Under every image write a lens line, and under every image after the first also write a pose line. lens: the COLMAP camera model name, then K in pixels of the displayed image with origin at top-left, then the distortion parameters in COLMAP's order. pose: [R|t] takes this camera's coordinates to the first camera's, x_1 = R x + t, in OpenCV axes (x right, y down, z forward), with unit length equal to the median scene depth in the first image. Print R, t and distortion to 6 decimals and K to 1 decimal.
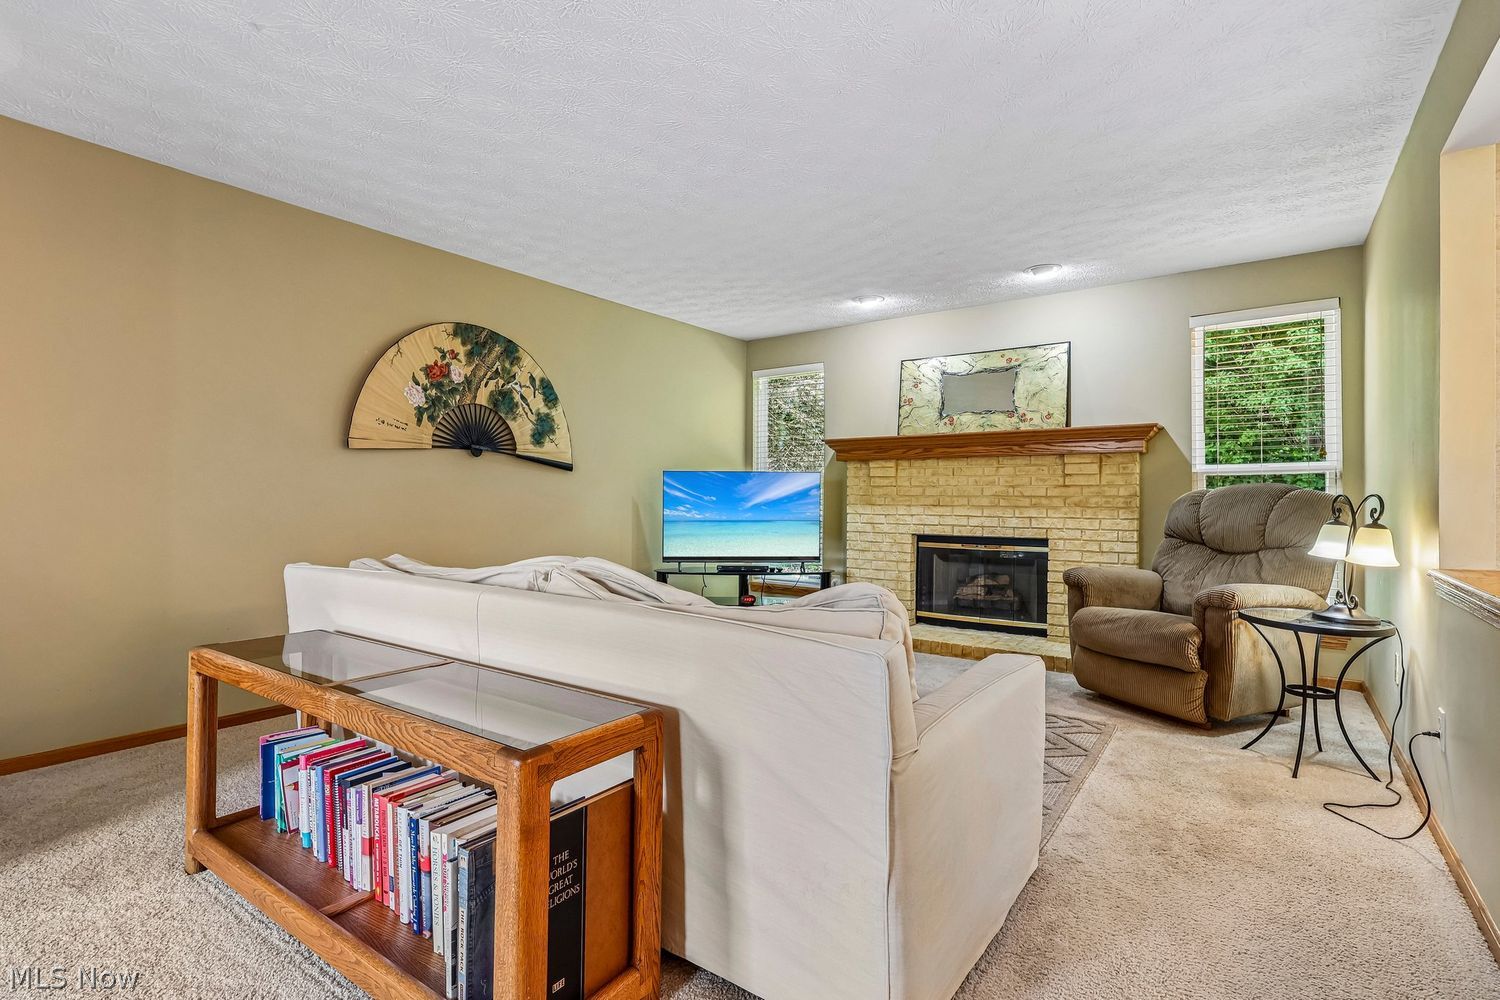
lens RADIAL K [[722.9, 0, 752.6], [0, 722.9, 501.5], [0, 0, 1]] dist [-0.001753, 0.001774]
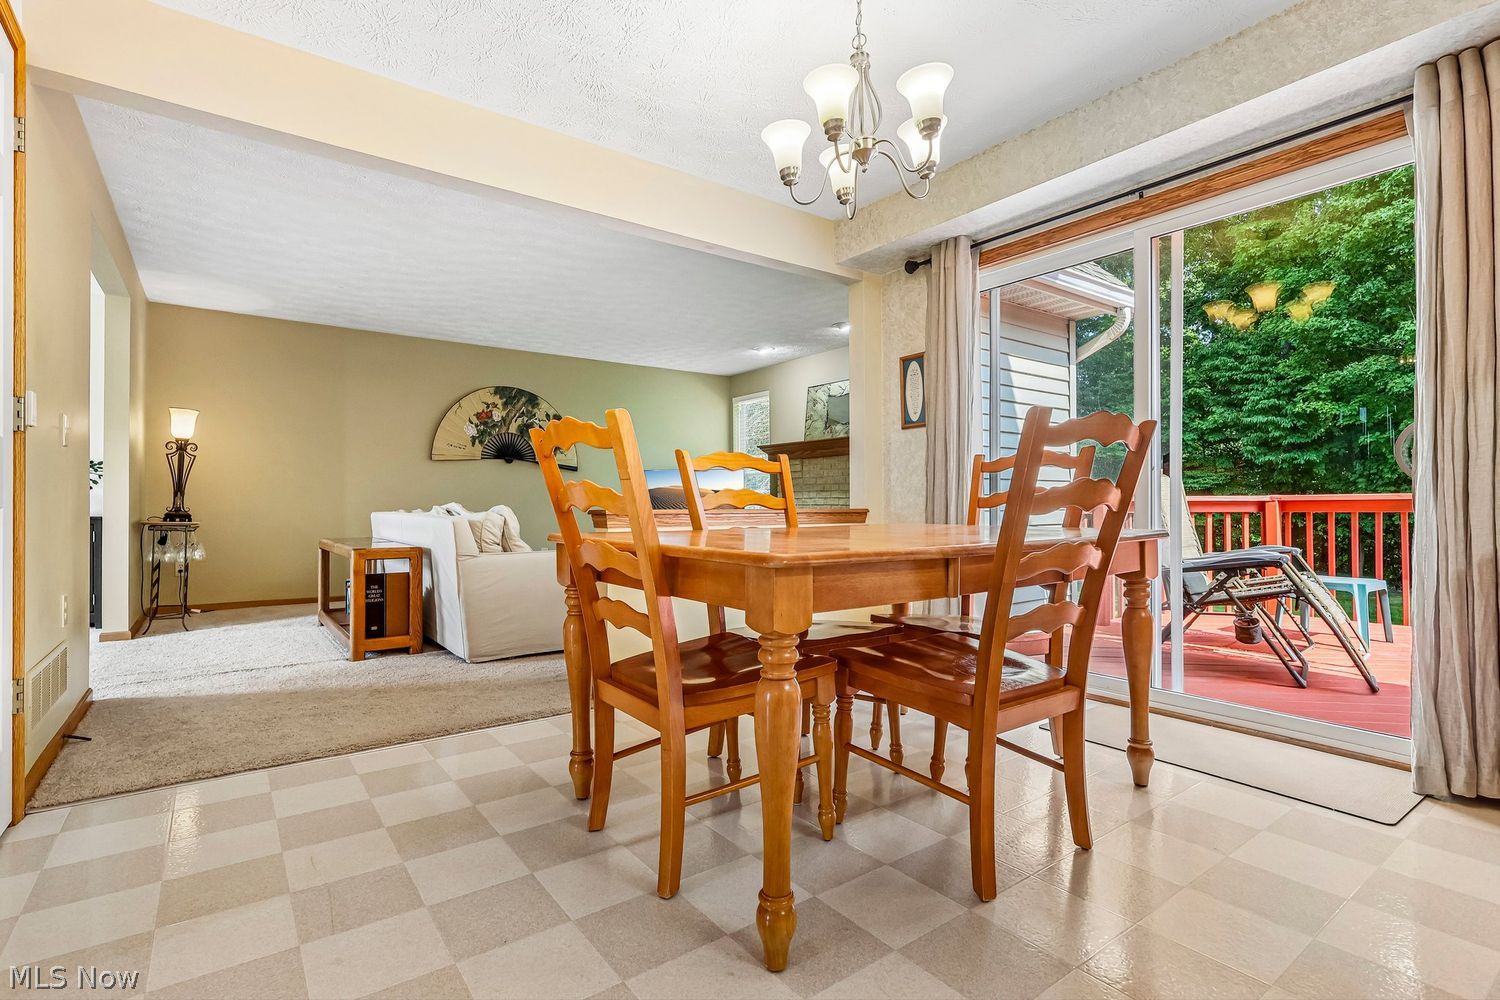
lens RADIAL K [[722.9, 0, 747.6], [0, 722.9, 507.9], [0, 0, 1]] dist [-0.001753, 0.001774]
pose [[0.949372, -0.008729, -0.314032, 0.686662], [0.007843, 0.999961, -0.004083, 0.054088], [0.314055, 0.001413, 0.949404, -0.444868]]
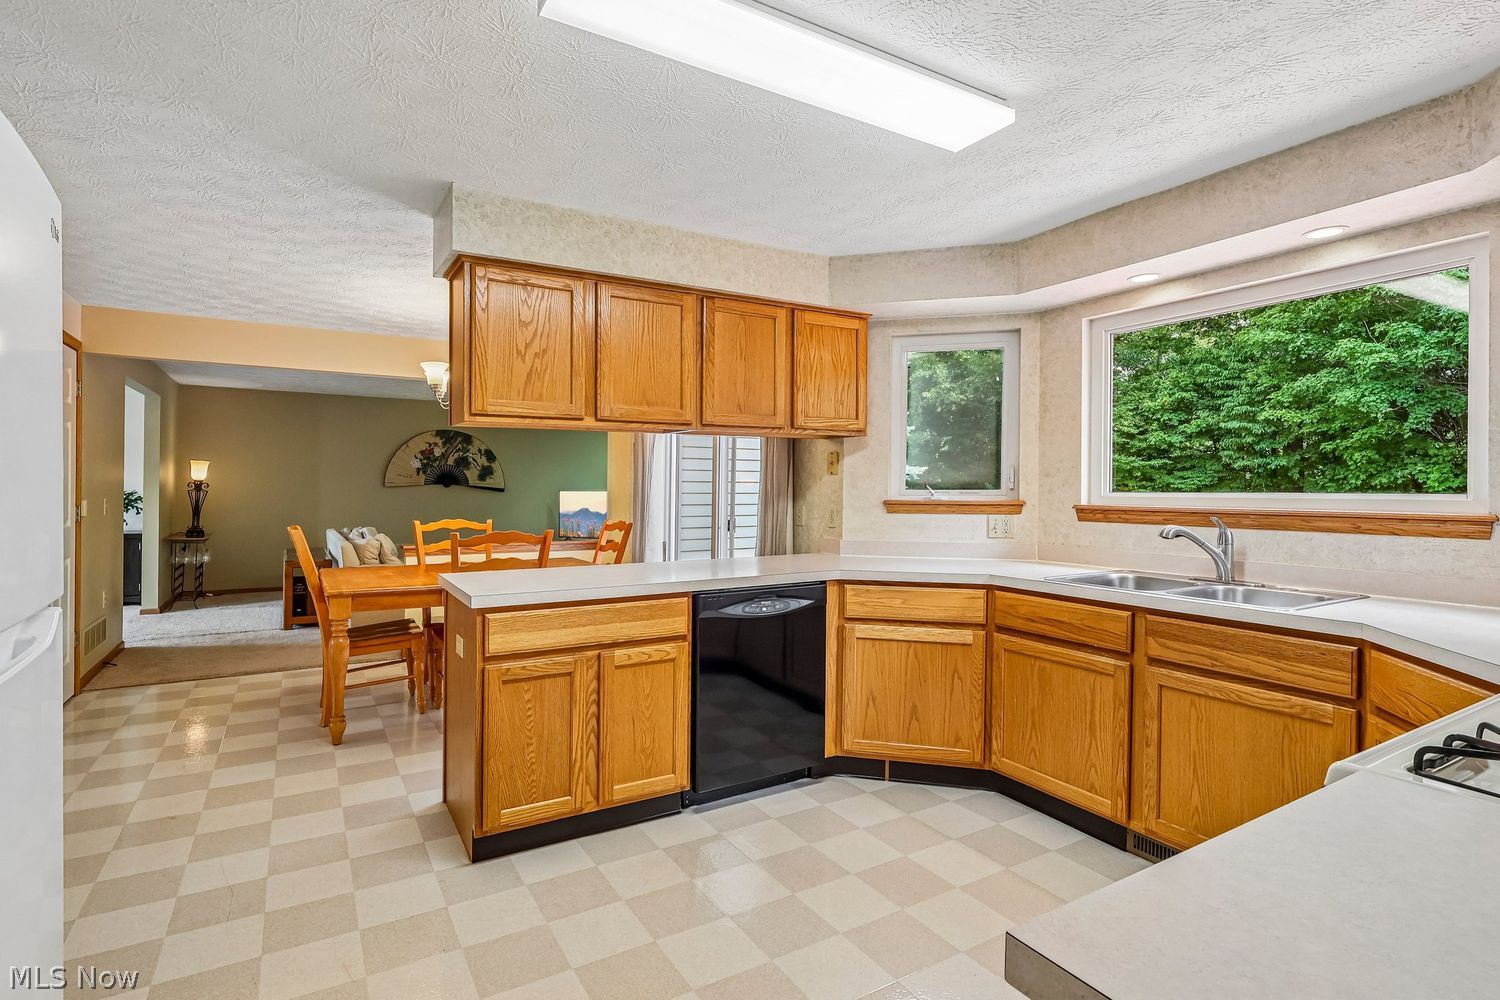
lens RADIAL K [[755.2, 0, 796.0], [0, 755.2, 490.2], [0, 0, 1]] dist [-0.004313, 0.004241]
pose [[0.928849, 0.004502, -0.370431, 1.519594], [-0.004754, 0.999989, 0.000231, -0.058857], [0.370427, 0.001546, 0.928860, -0.804285]]
